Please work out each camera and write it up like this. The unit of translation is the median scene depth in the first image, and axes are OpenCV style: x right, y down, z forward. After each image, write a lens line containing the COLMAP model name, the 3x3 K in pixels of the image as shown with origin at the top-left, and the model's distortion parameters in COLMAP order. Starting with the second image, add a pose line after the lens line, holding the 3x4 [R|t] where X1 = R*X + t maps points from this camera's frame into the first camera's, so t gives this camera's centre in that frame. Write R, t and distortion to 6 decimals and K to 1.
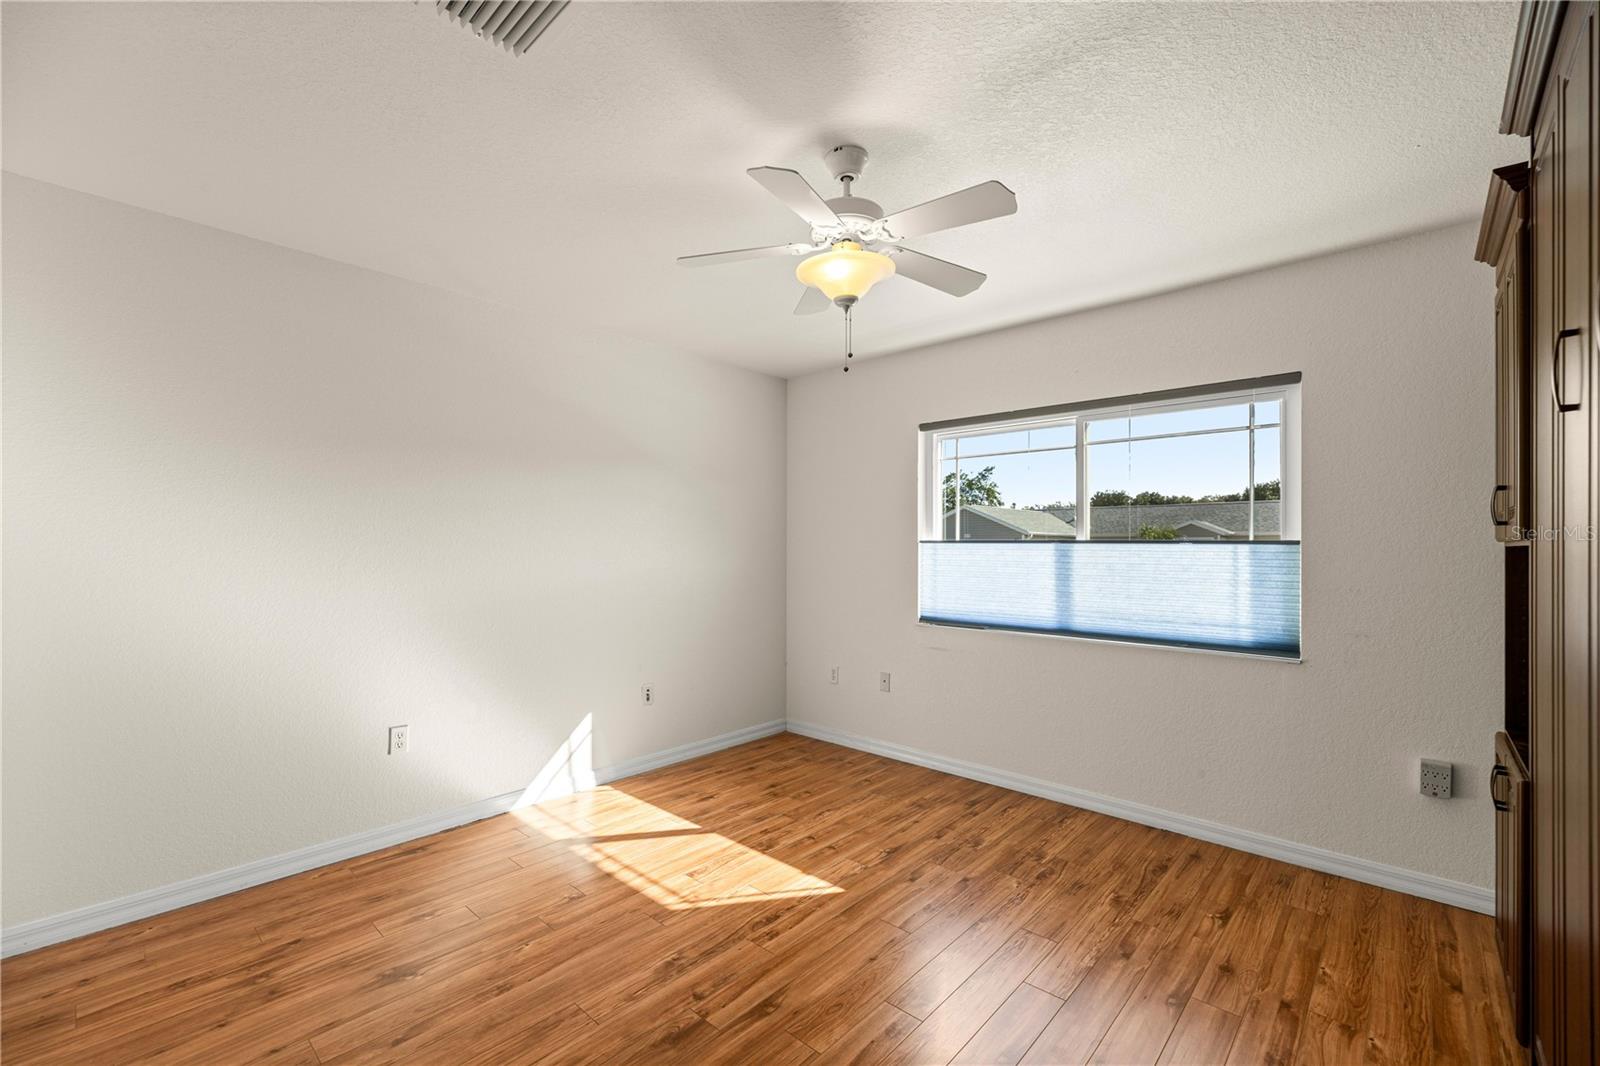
lens RADIAL K [[669.7, 0, 796.0], [0, 669.7, 534.3], [0, 0, 1]] dist [0.000314, -0.000081]
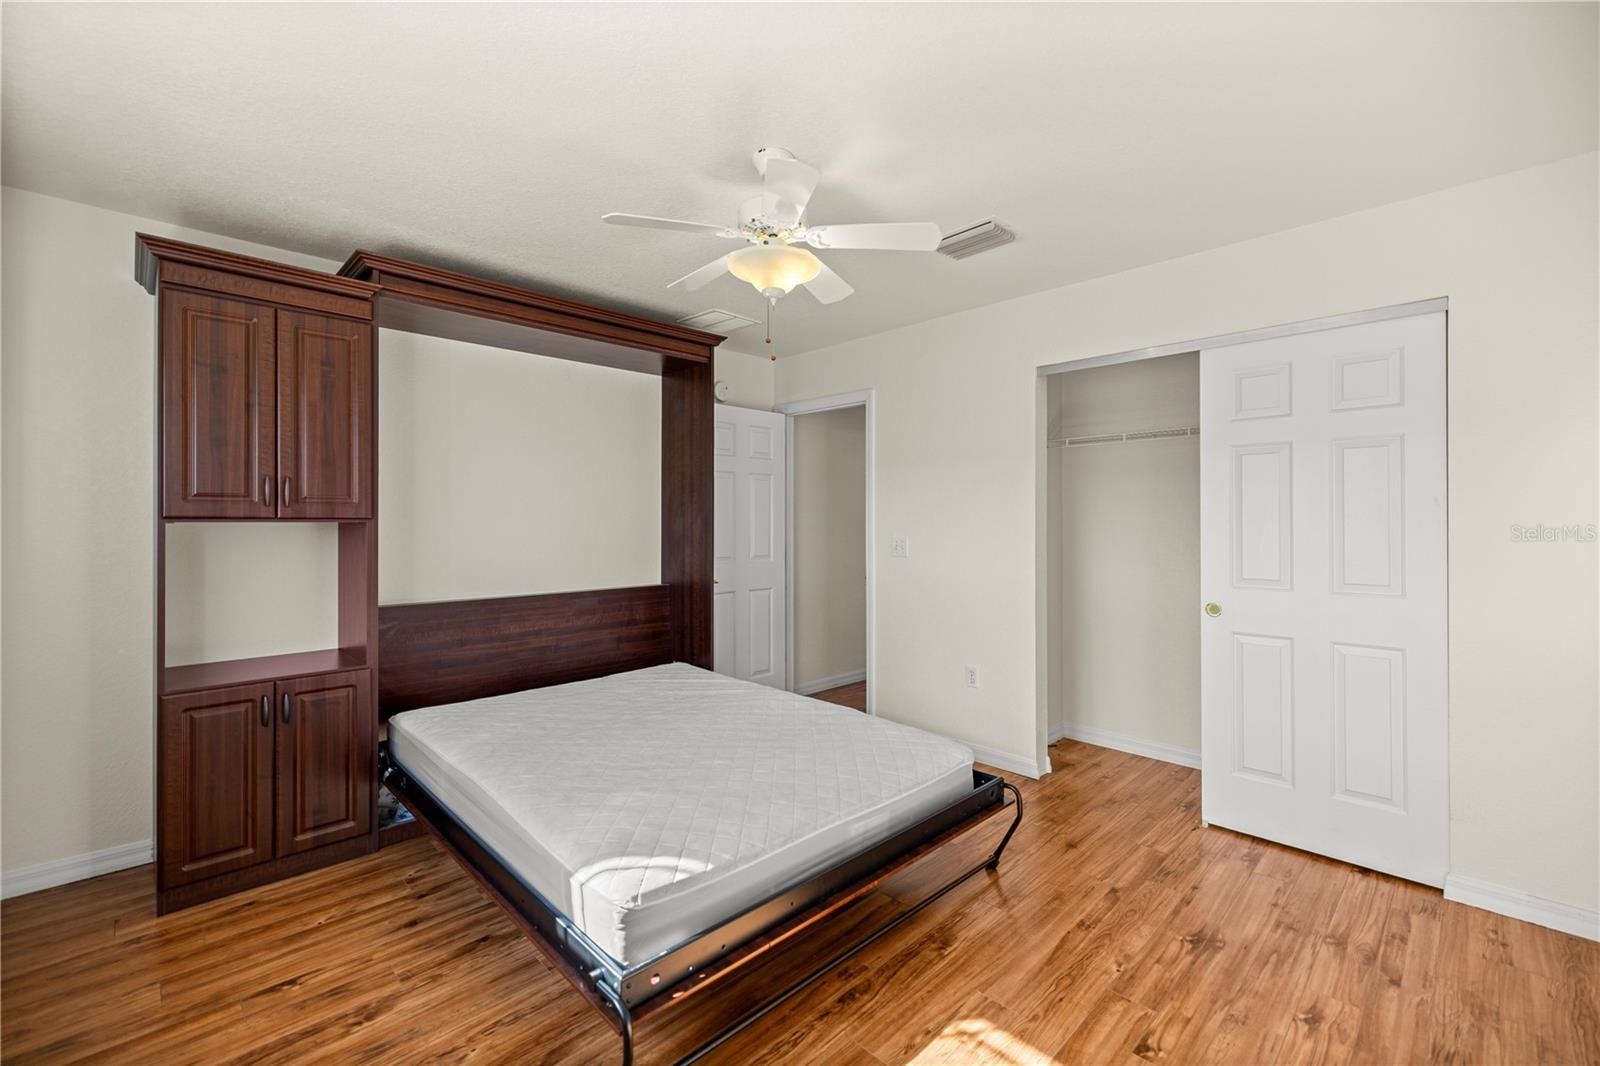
lens RADIAL K [[669.7, 0, 796.0], [0, 669.7, 534.3], [0, 0, 1]] dist [0.000314, -0.000081]
pose [[-0.998584, -0.003076, 0.053116, -0.016605], [-0.003229, 0.999991, -0.002804, 0.033095], [-0.053106, -0.002972, -0.998584, 1.934159]]
